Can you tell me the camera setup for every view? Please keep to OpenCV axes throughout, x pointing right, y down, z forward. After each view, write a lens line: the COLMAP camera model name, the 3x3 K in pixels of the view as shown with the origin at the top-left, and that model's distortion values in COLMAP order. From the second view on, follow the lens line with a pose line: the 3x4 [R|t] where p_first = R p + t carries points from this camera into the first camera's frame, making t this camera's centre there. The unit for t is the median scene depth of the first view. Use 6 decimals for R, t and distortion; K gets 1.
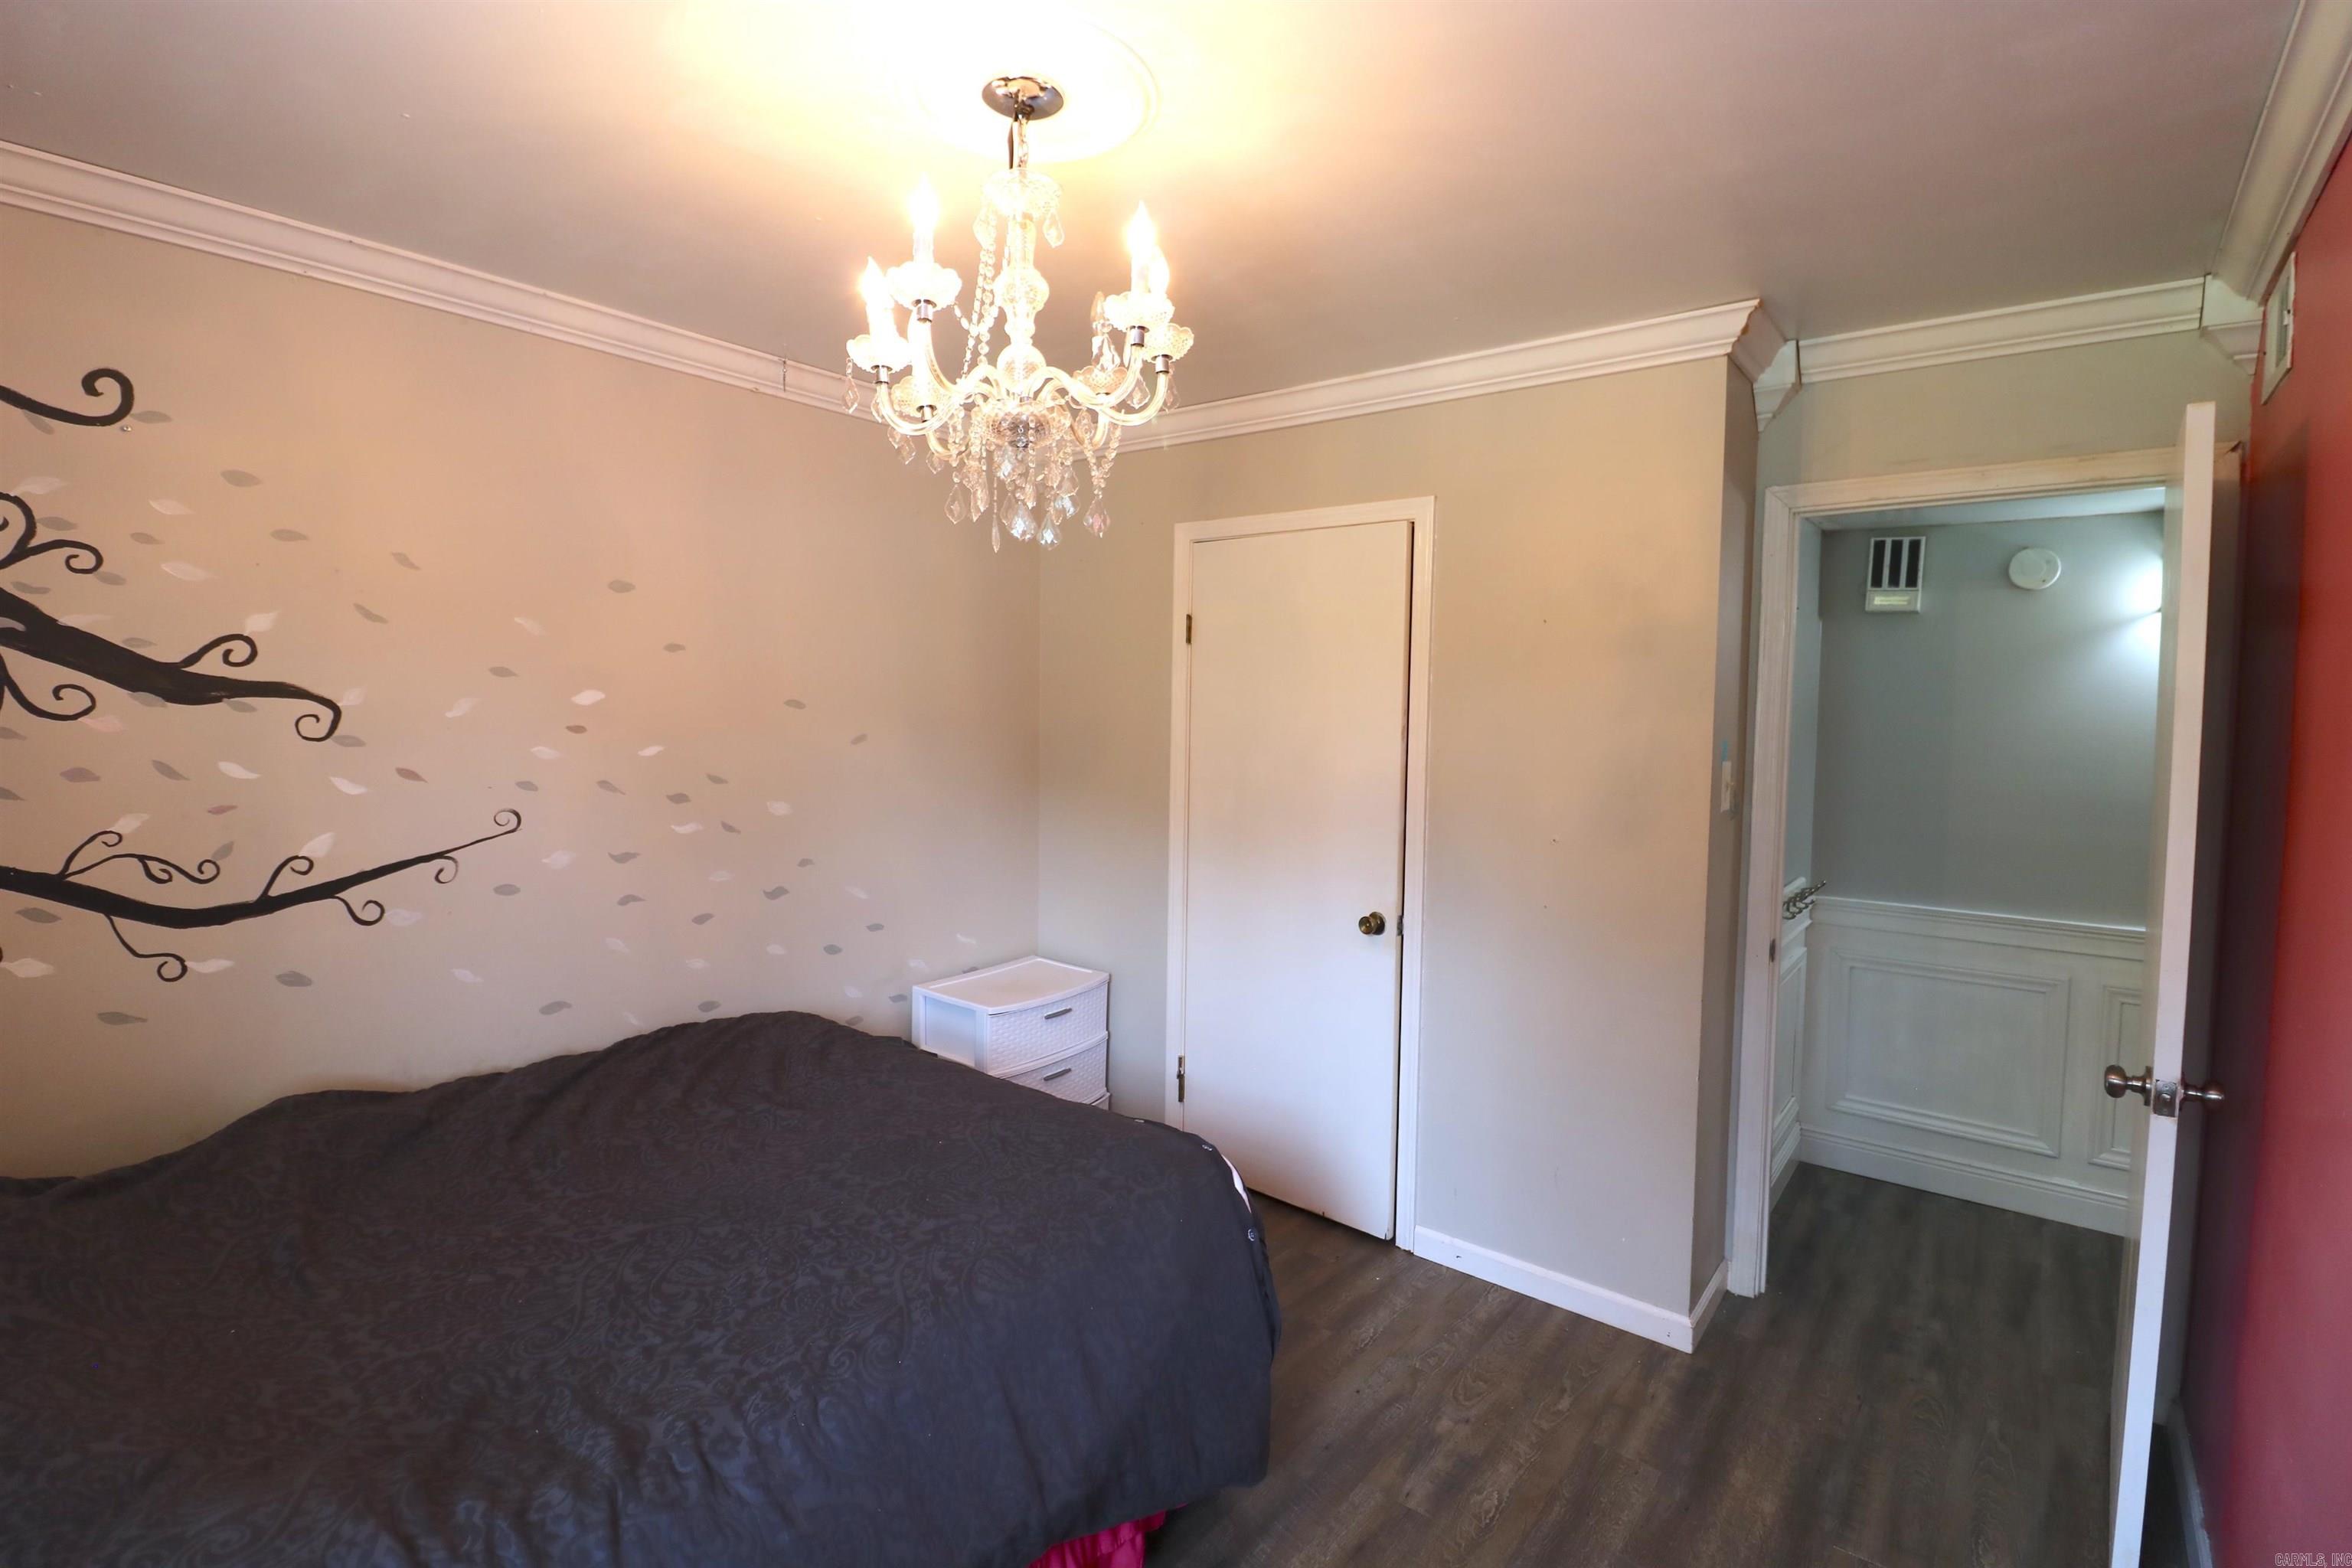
lens RADIAL K [[1090.8, 0, 1174.7], [0, 1090.8, 768.3], [0, 0, 1]] dist [-0.000393, -0.012831]
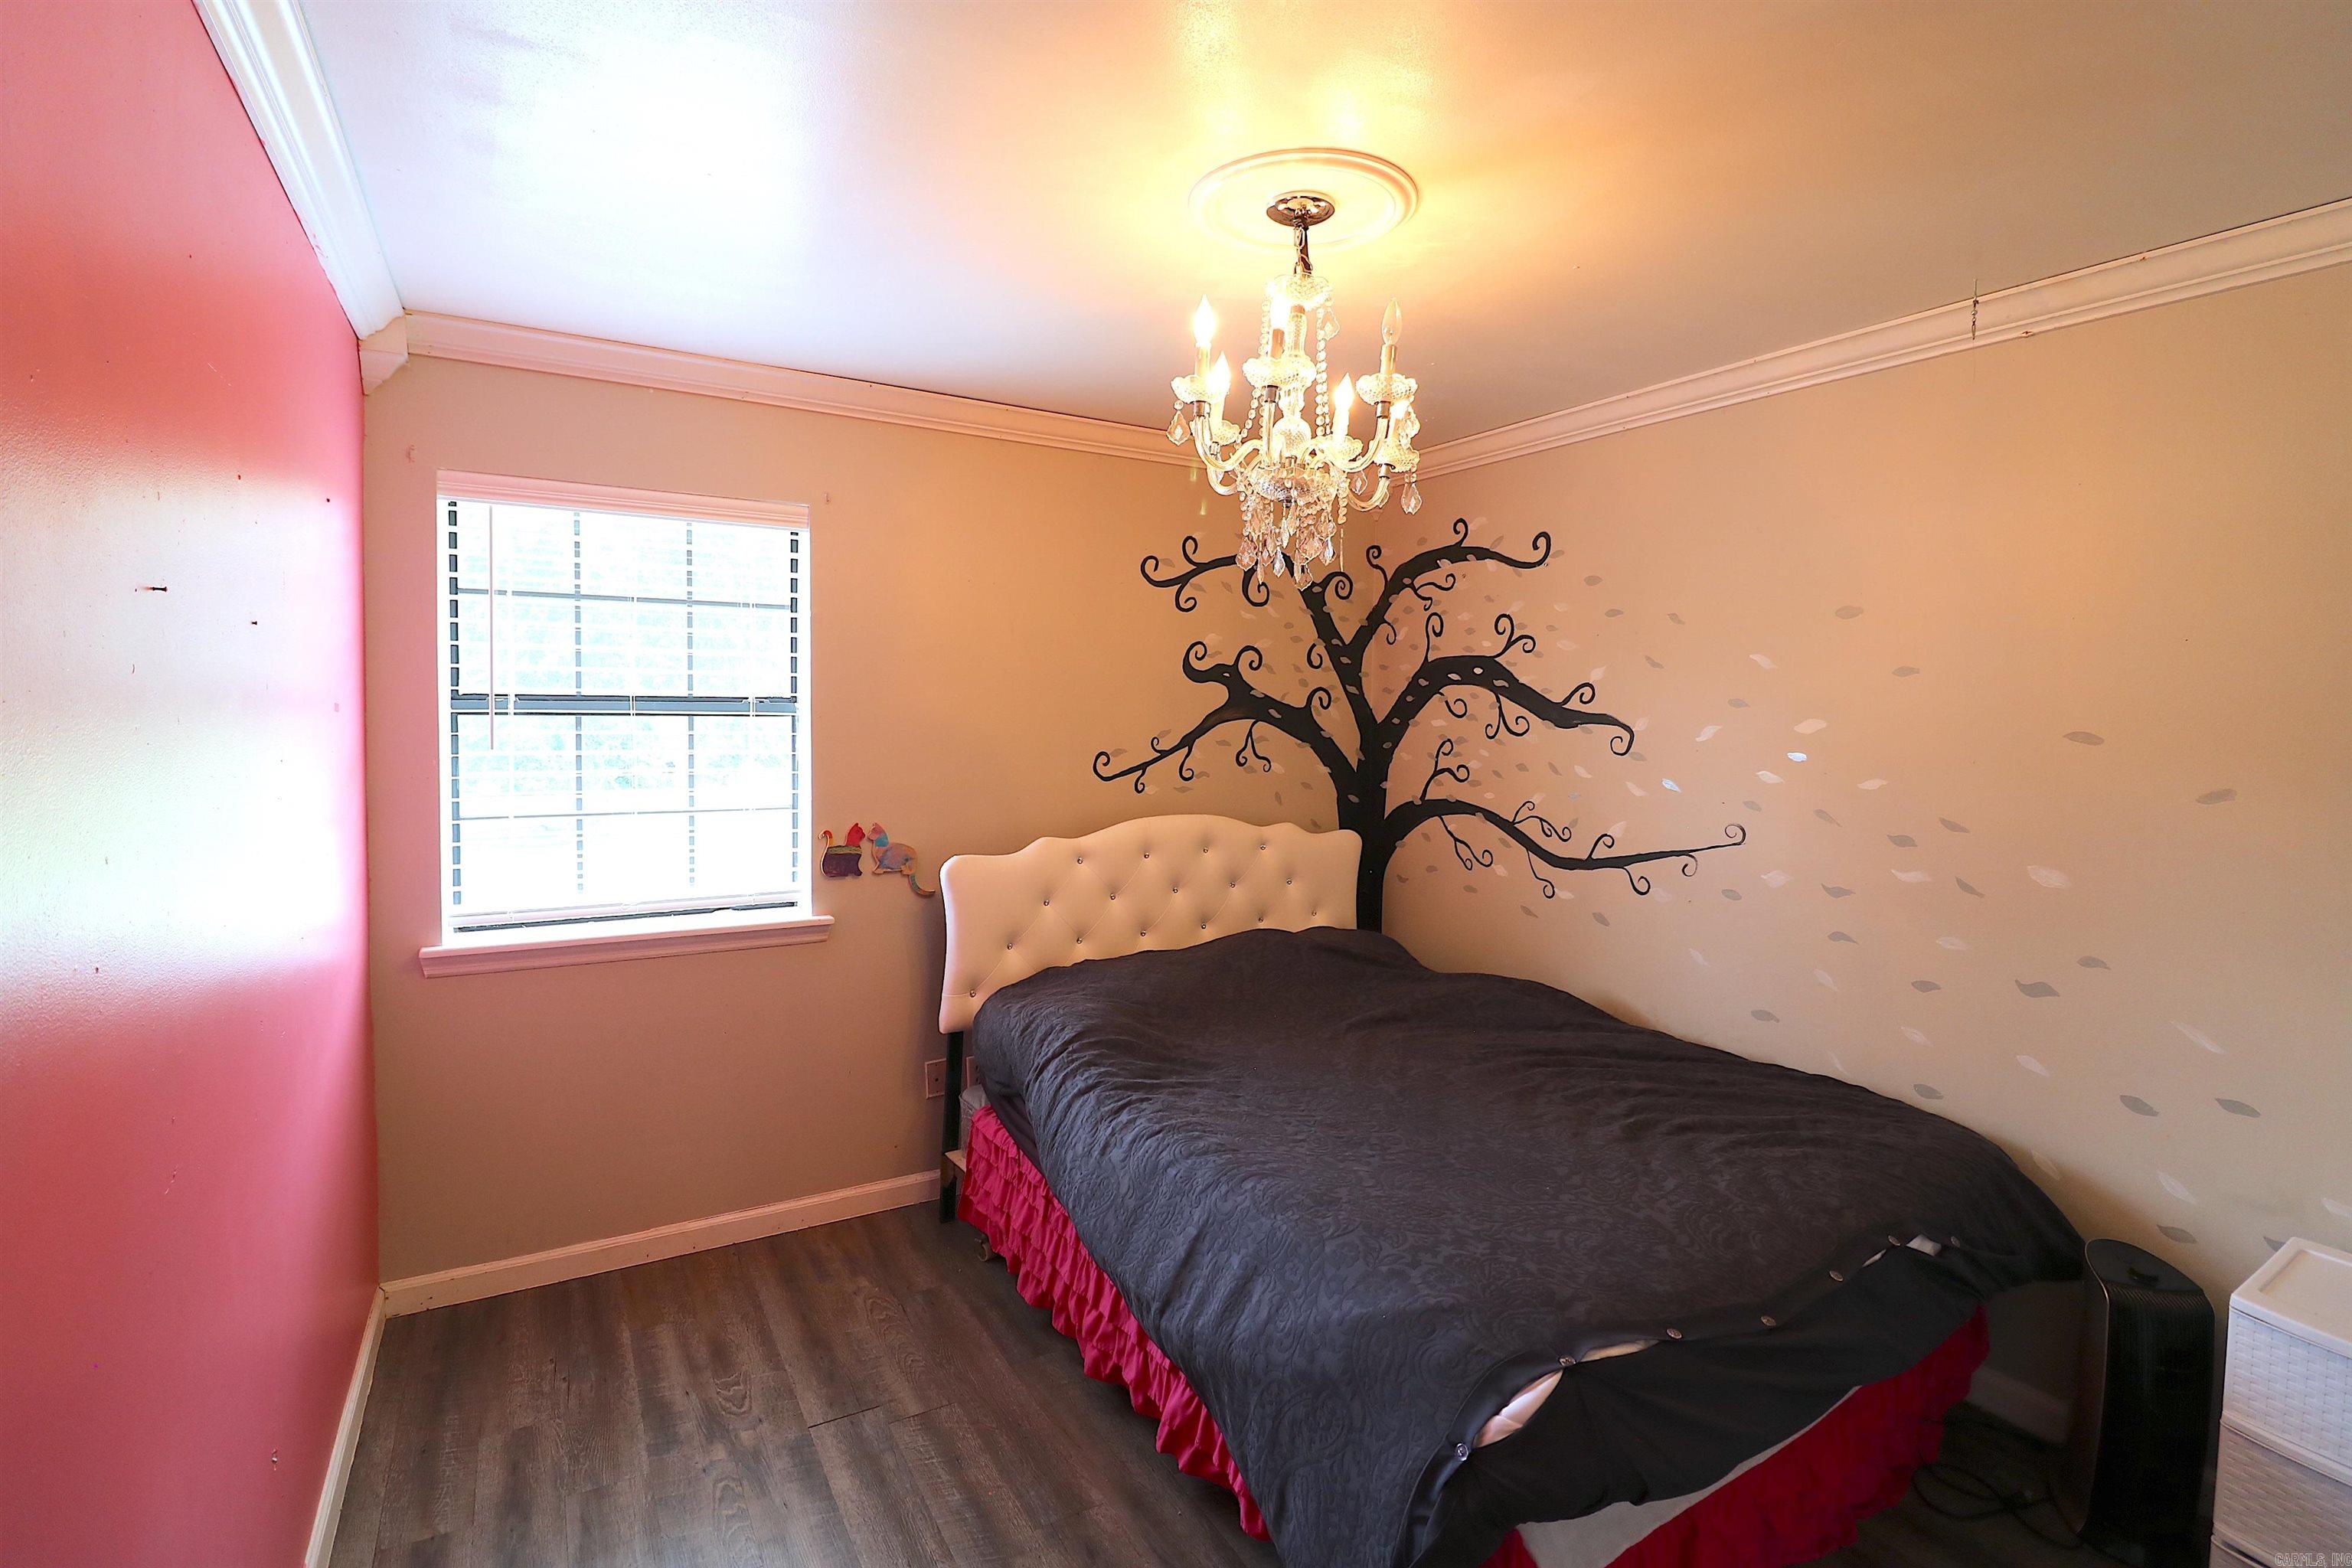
lens RADIAL K [[1090.8, 0, 1174.7], [0, 1090.8, 768.3], [0, 0, 1]] dist [-0.000393, -0.012831]
pose [[-0.360691, 0.027749, -0.932273, 0.750419], [-0.079007, 0.995056, 0.060185, -0.048438], [0.929333, 0.095364, -0.356715, 0.978839]]
